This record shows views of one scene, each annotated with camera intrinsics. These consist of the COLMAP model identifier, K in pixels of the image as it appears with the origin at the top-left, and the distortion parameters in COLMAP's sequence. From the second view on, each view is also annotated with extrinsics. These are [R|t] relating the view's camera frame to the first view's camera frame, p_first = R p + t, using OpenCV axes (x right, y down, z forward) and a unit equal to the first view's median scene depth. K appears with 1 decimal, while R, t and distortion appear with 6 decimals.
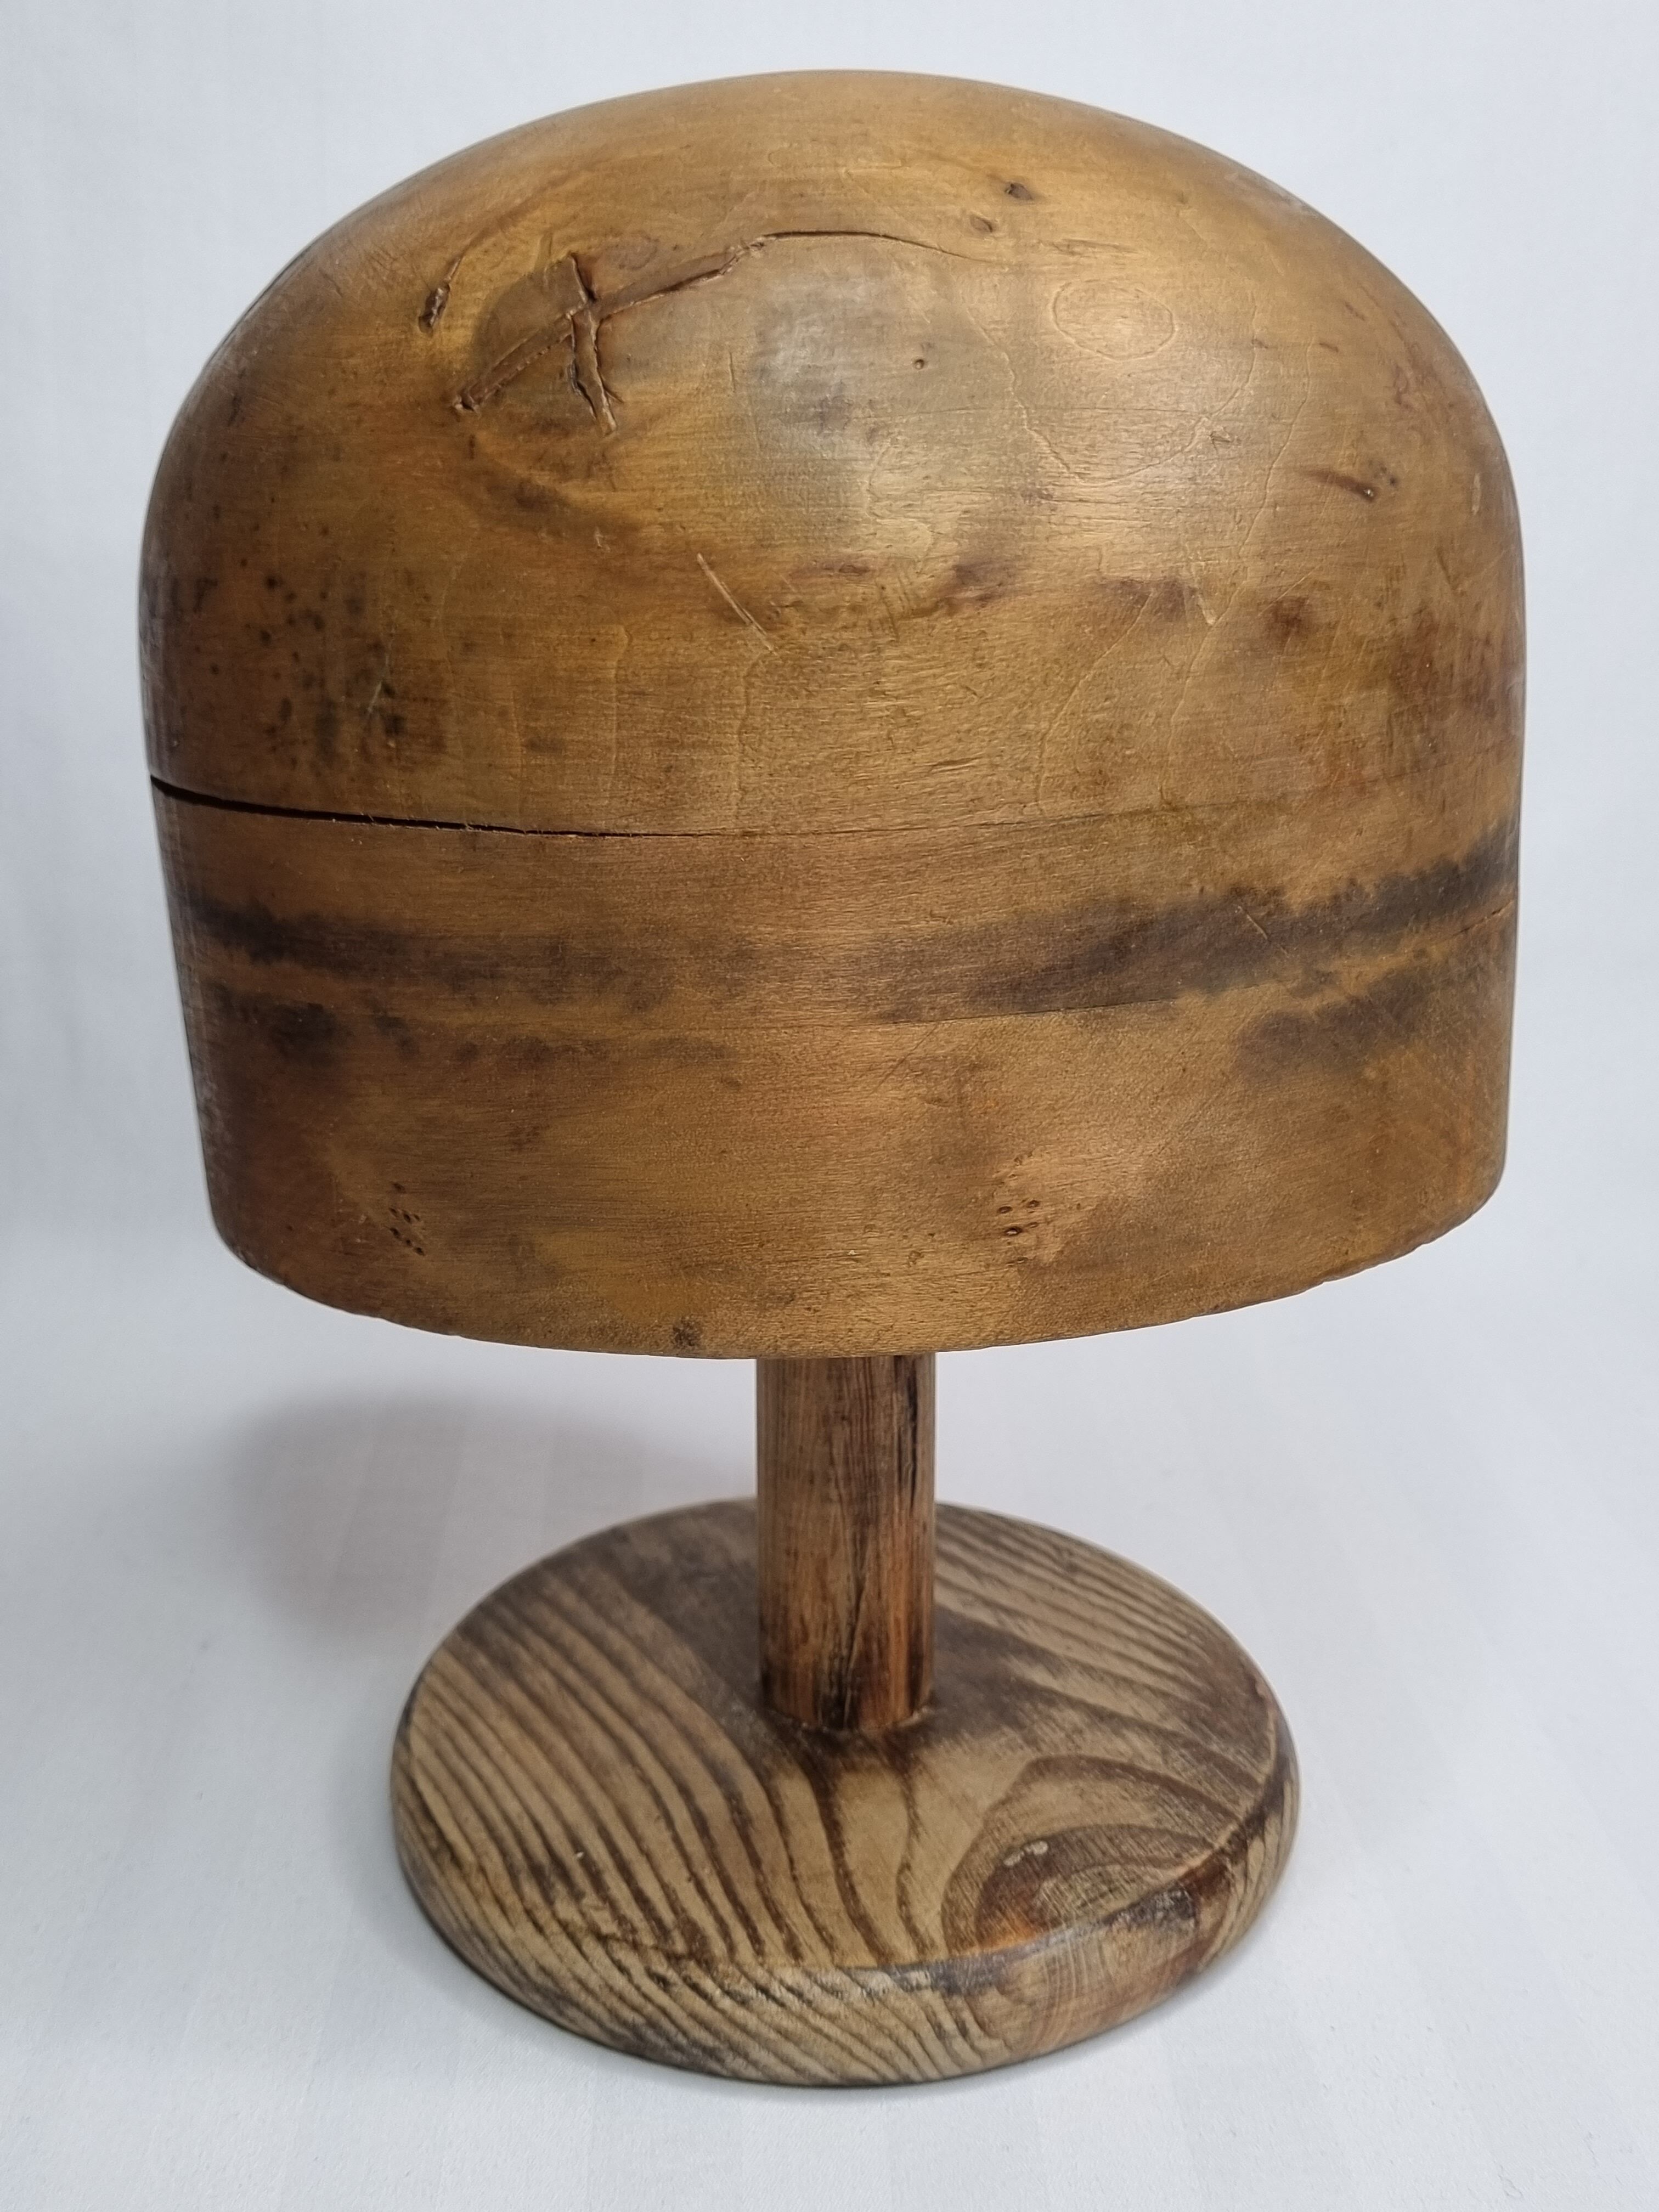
lens RADIAL K [[2405.9, 0, 835.9], [0, 2405.9, 1101.7], [0, 0, 1]] dist [0.021579, 0.000000]
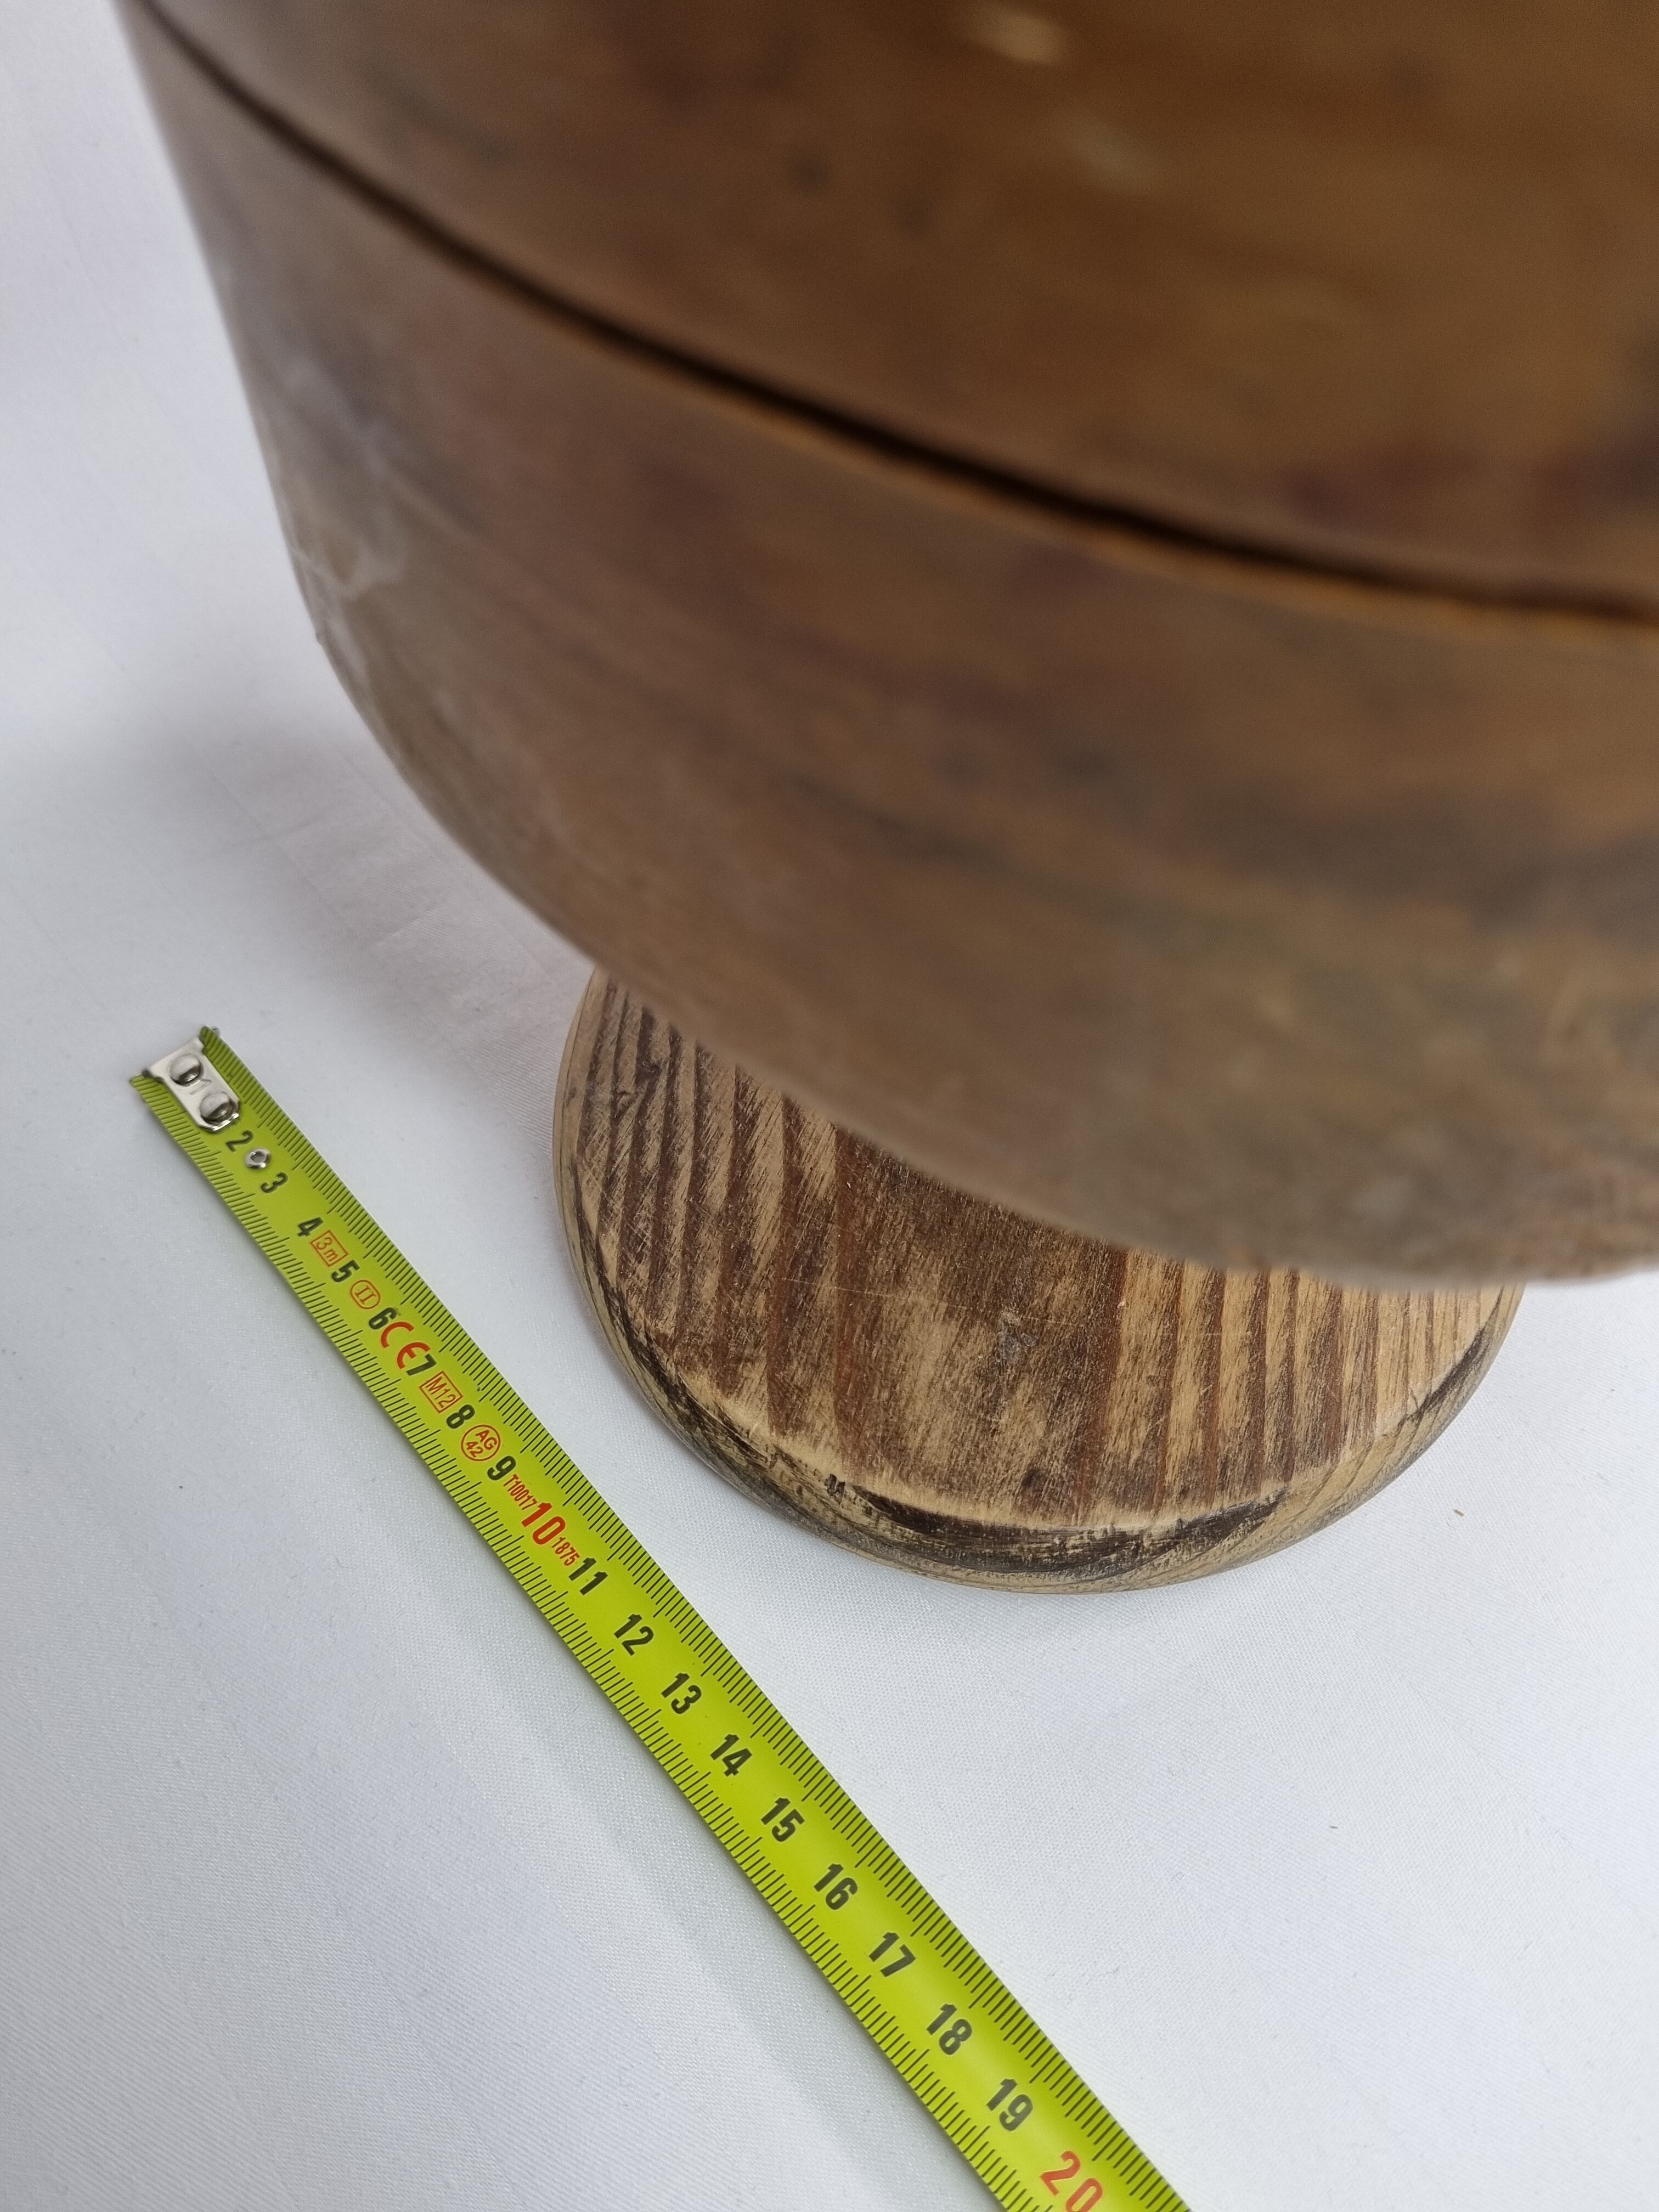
lens RADIAL K [[1722.2, 0, 850.7], [0, 1722.2, 1103.6], [0, 0, 1]] dist [0.006543, 0.000242]
pose [[-0.726769, -0.566567, 0.388340, -0.240383], [0.229657, 0.332399, 0.914750, -0.418932], [-0.647352, 0.753997, -0.111461, 1.344804]]
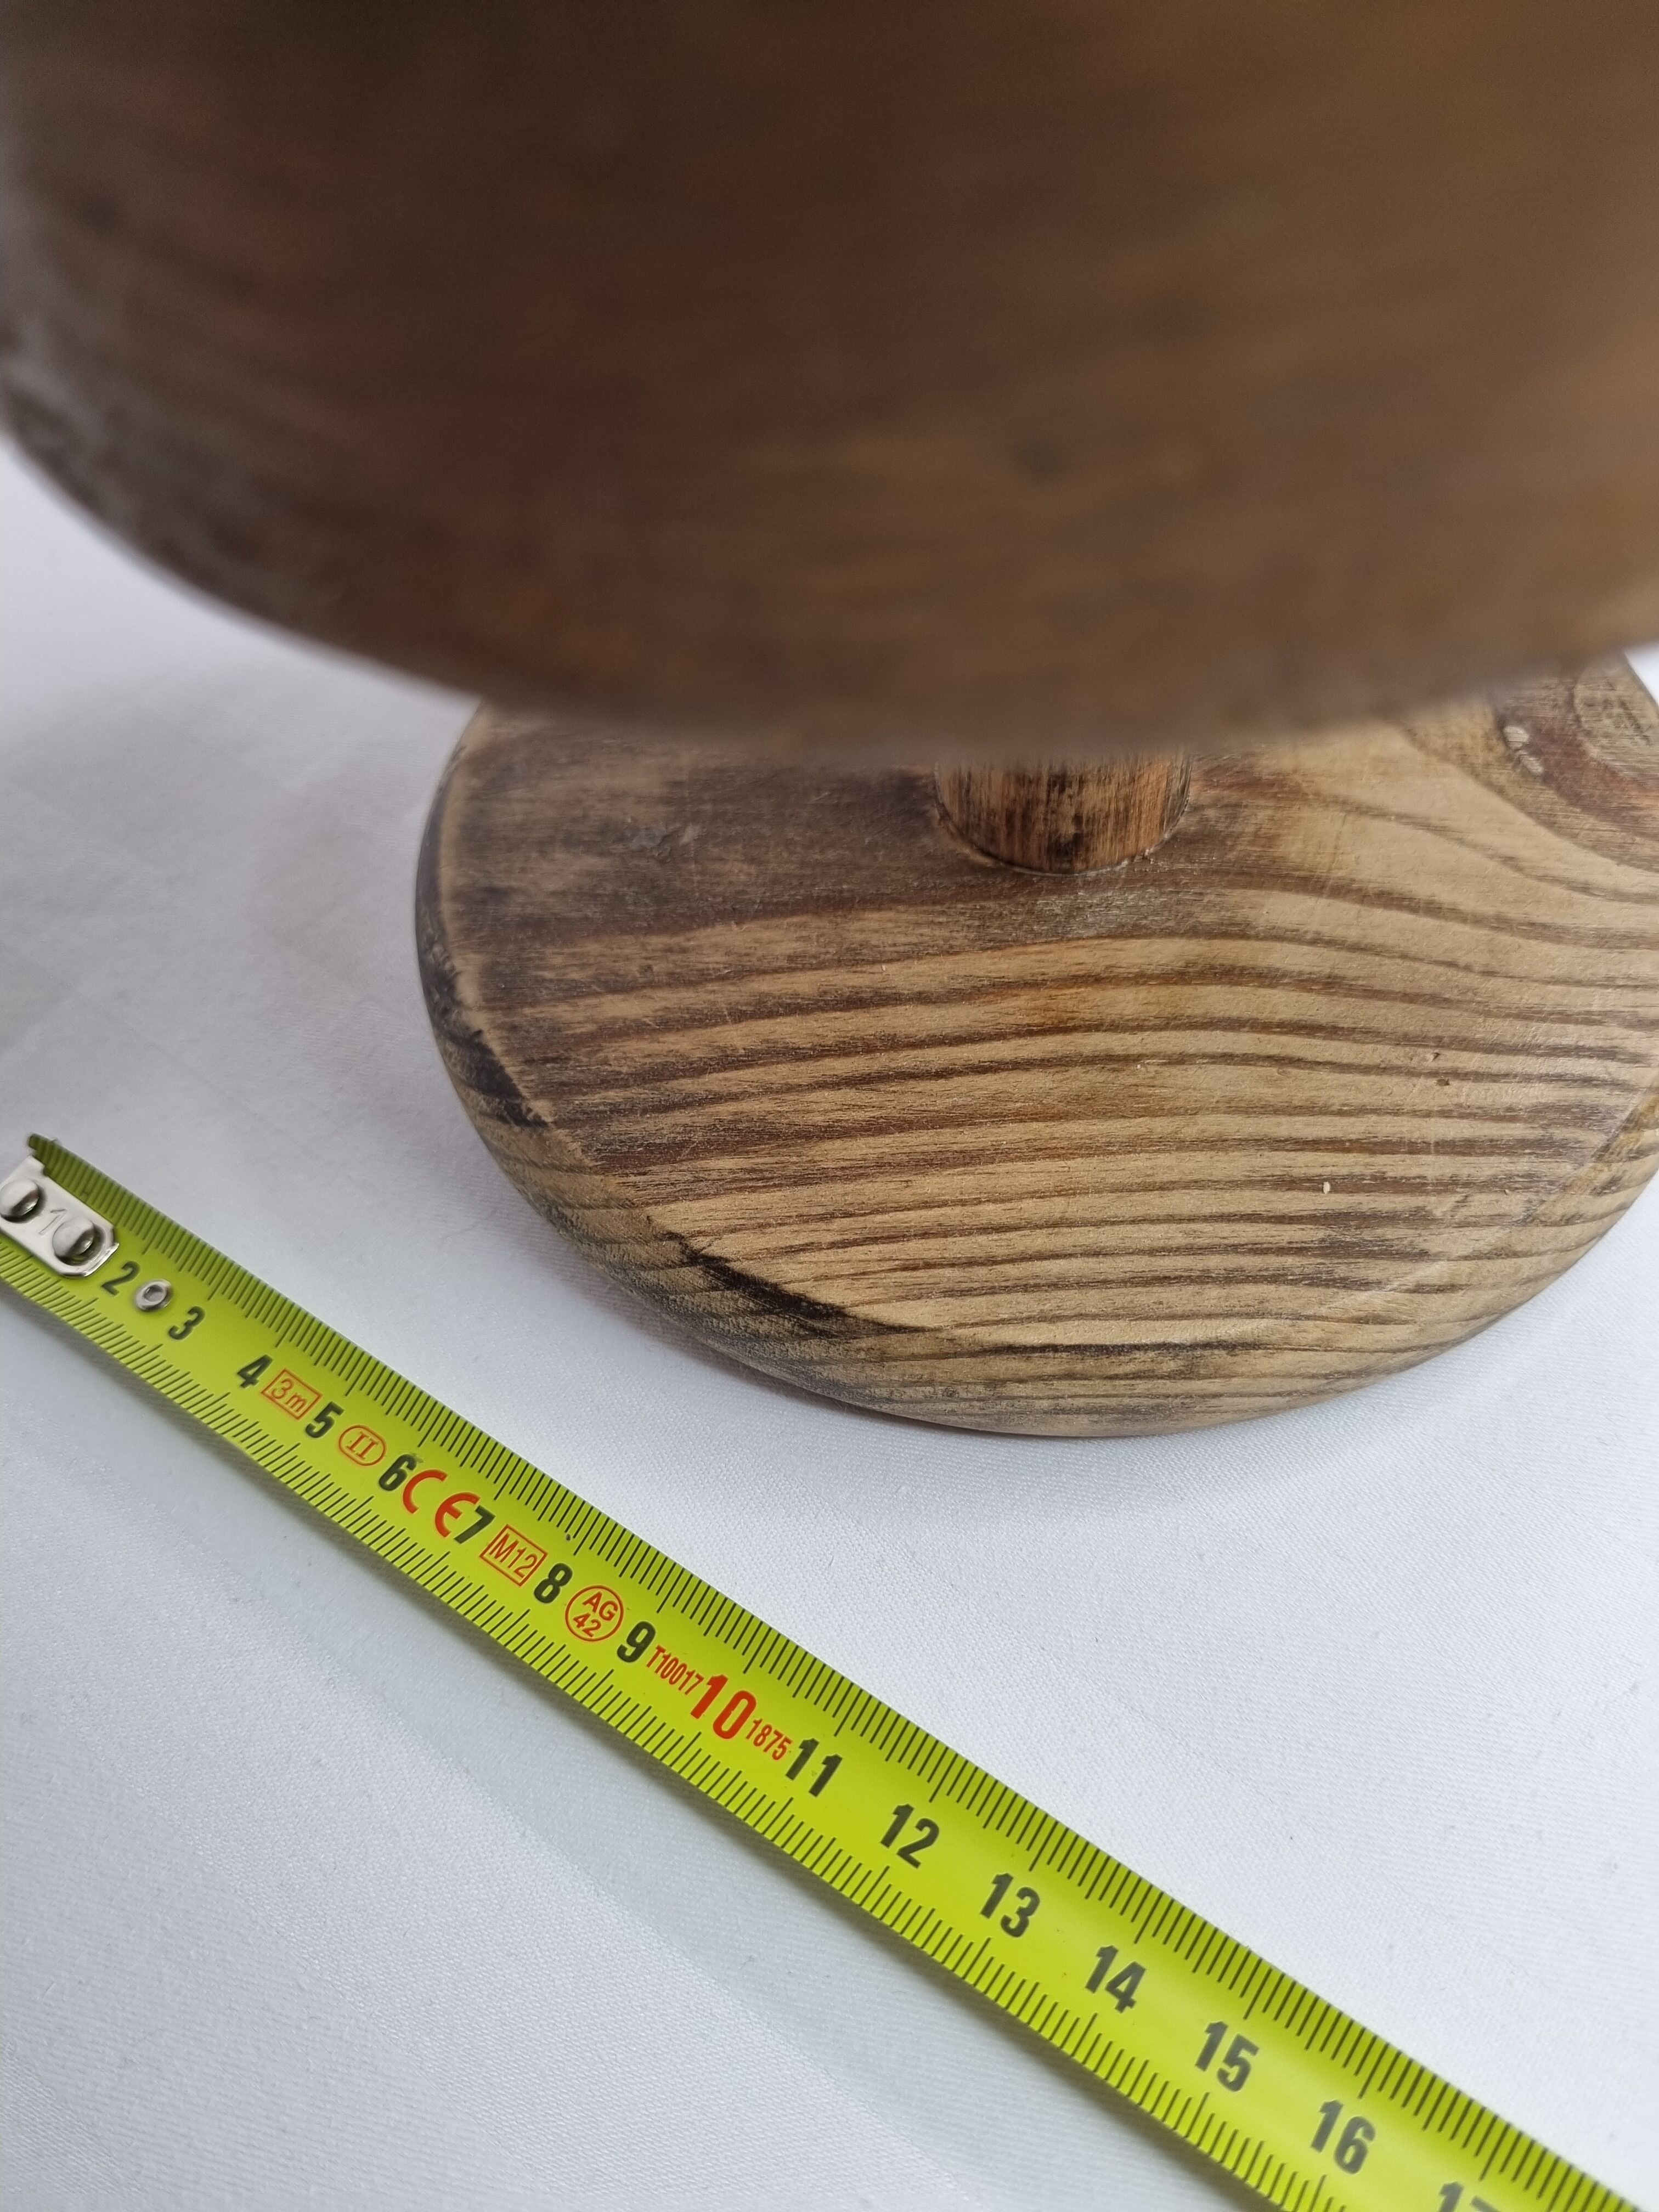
lens RADIAL K [[1768.5, 0, 843.9], [0, 1768.5, 1115.7], [0, 0, 1]] dist [0.005319, -0.002479]
pose [[0.443260, -0.737224, 0.509923, -0.420556], [0.315811, 0.660823, 0.680865, -0.072709], [-0.838919, -0.140761, 0.525739, 0.917327]]
